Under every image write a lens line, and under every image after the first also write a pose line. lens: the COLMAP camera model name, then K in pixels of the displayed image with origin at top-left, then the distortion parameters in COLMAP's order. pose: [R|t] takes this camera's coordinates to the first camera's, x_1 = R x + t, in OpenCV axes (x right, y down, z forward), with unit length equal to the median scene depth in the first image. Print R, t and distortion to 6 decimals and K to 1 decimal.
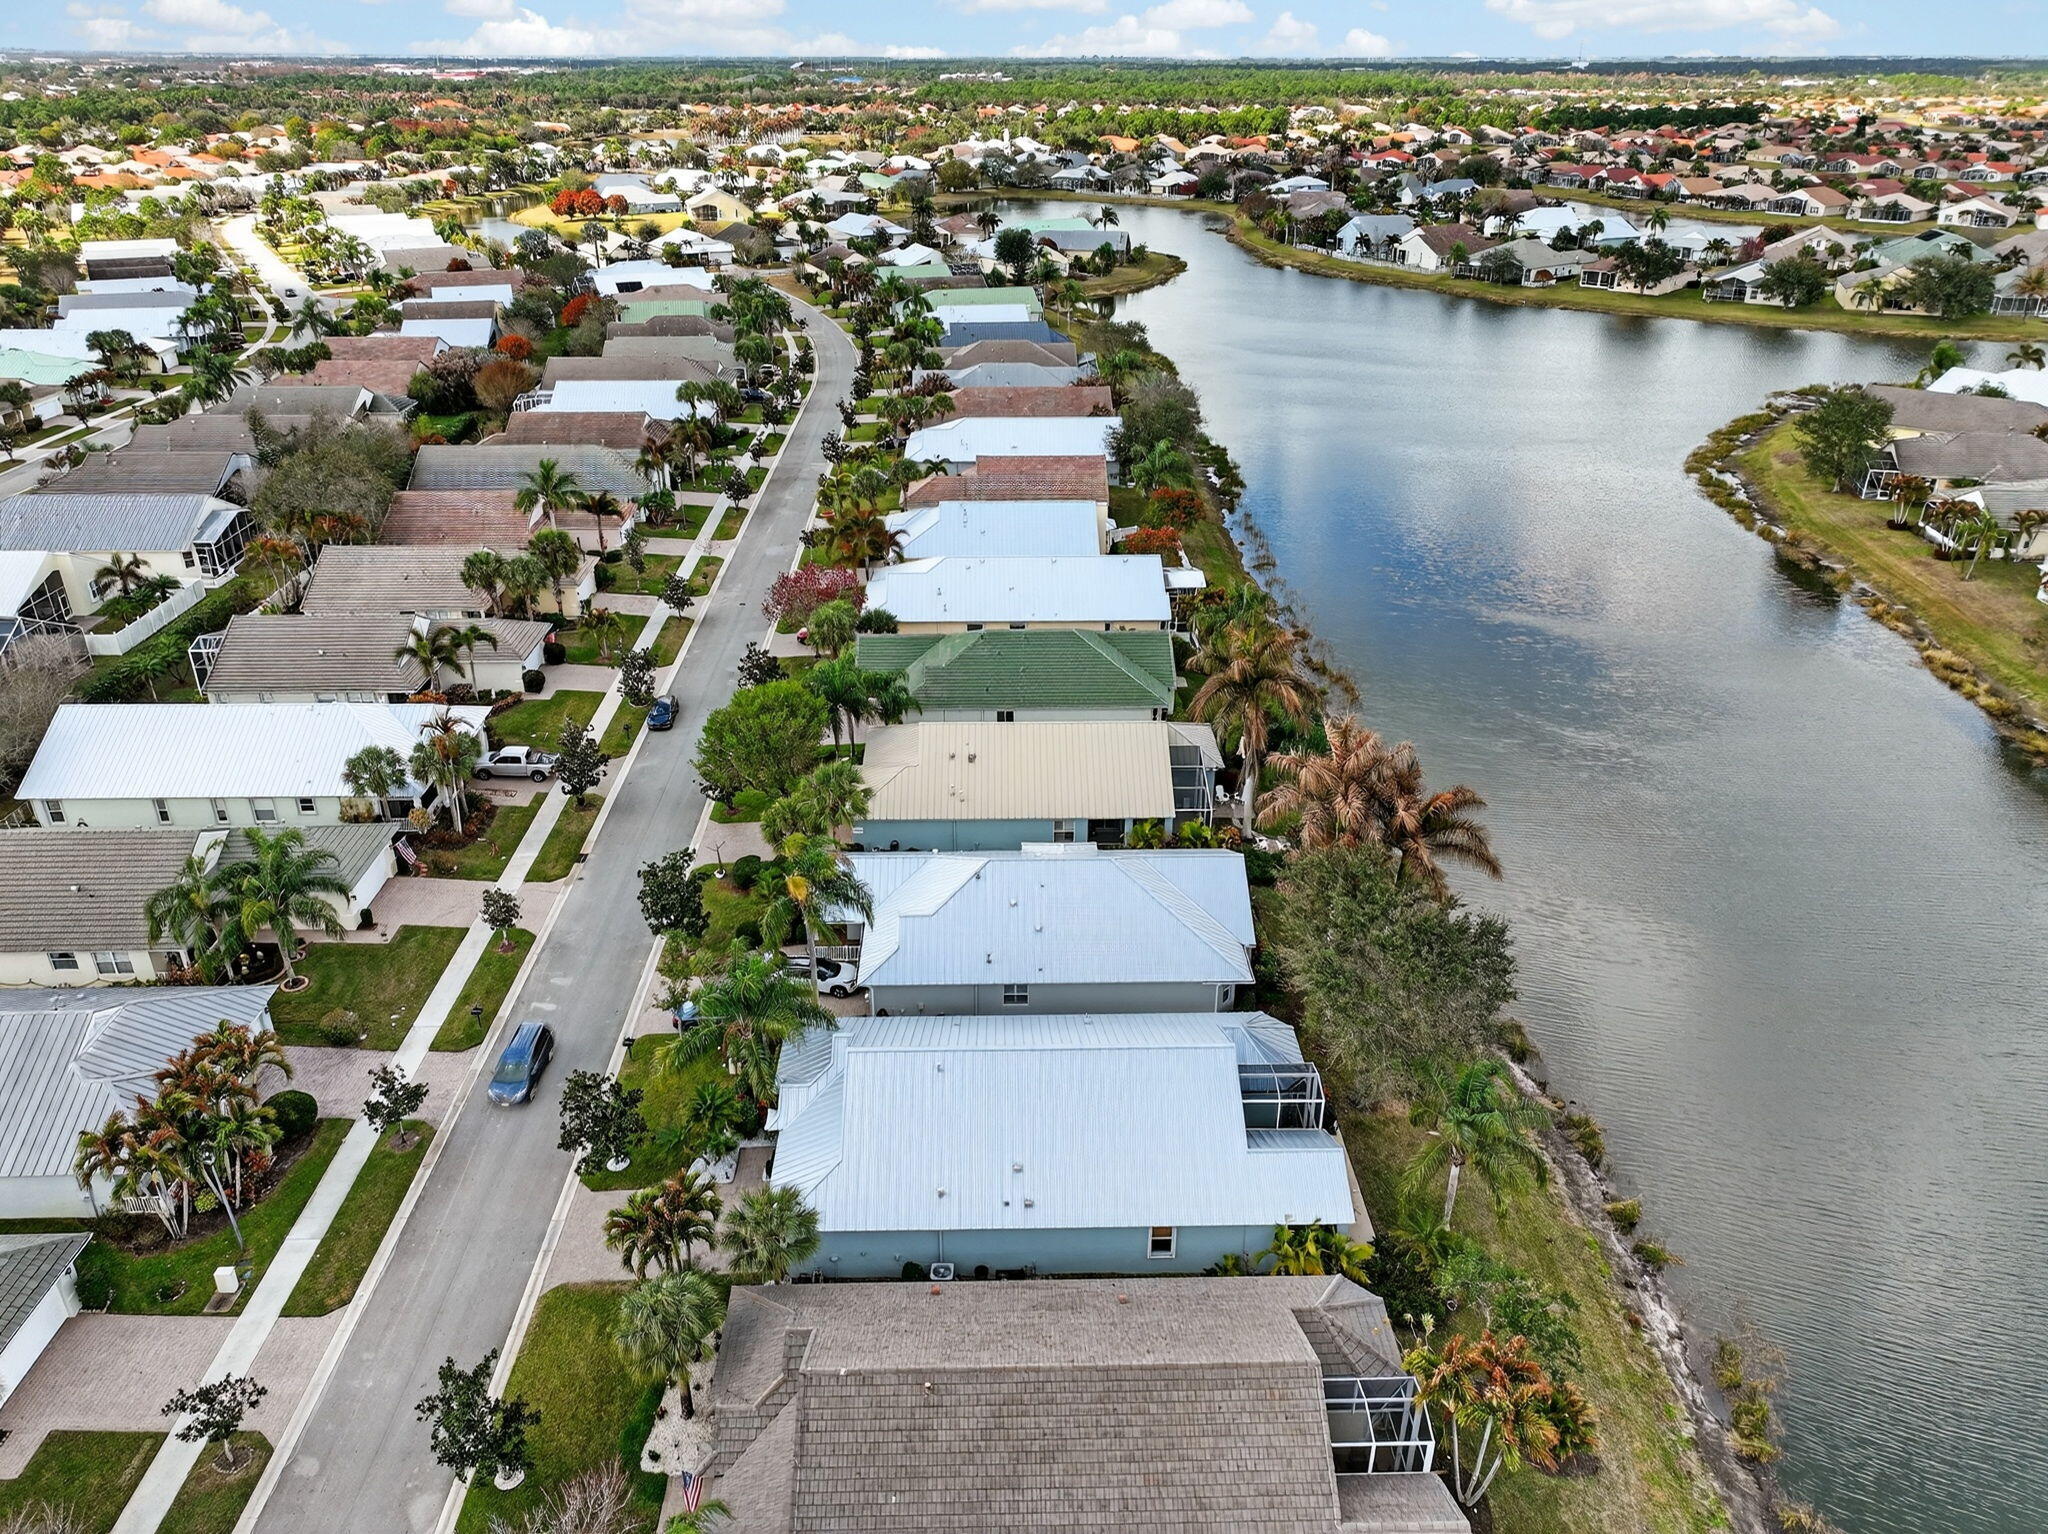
lens RADIAL K [[1482.1, 0, 1024.0], [0, 1482.1, 767.0], [0, 0, 1]] dist [0.002437, 0.003787]
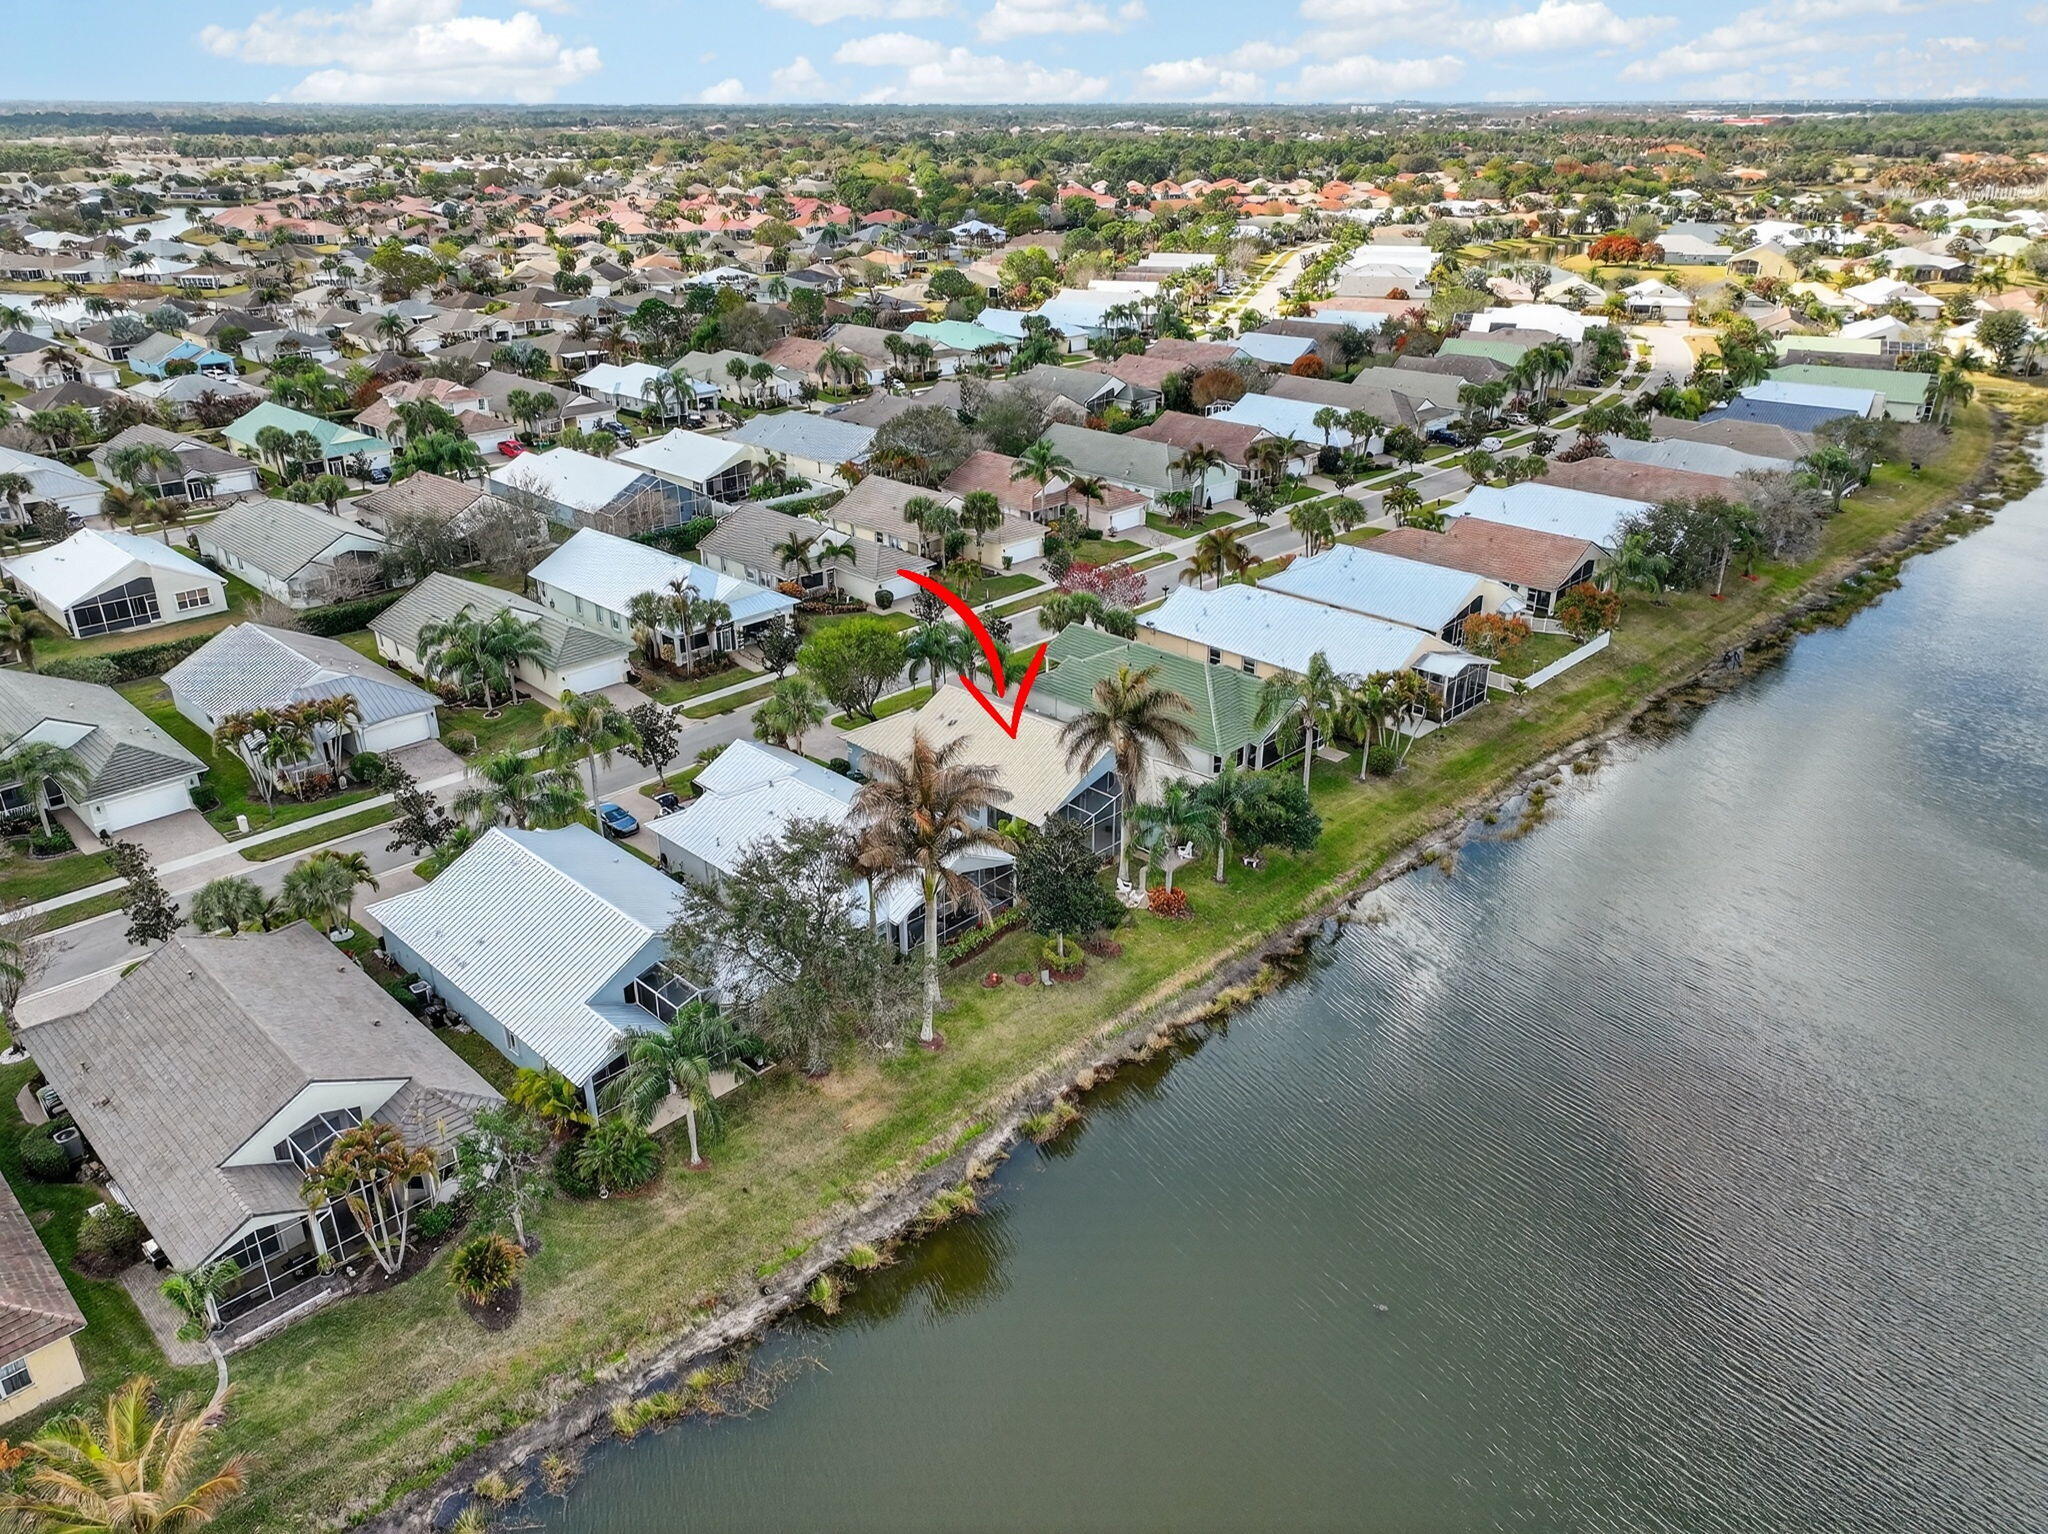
lens RADIAL K [[1482.1, 0, 1024.0], [0, 1482.1, 767.0], [0, 0, 1]] dist [0.002437, 0.003787]
pose [[0.700123, 0.297735, -0.648985, 0.590738], [-0.313524, 0.944795, 0.095216, -0.078505], [0.641506, 0.136810, 0.754820, 0.152062]]
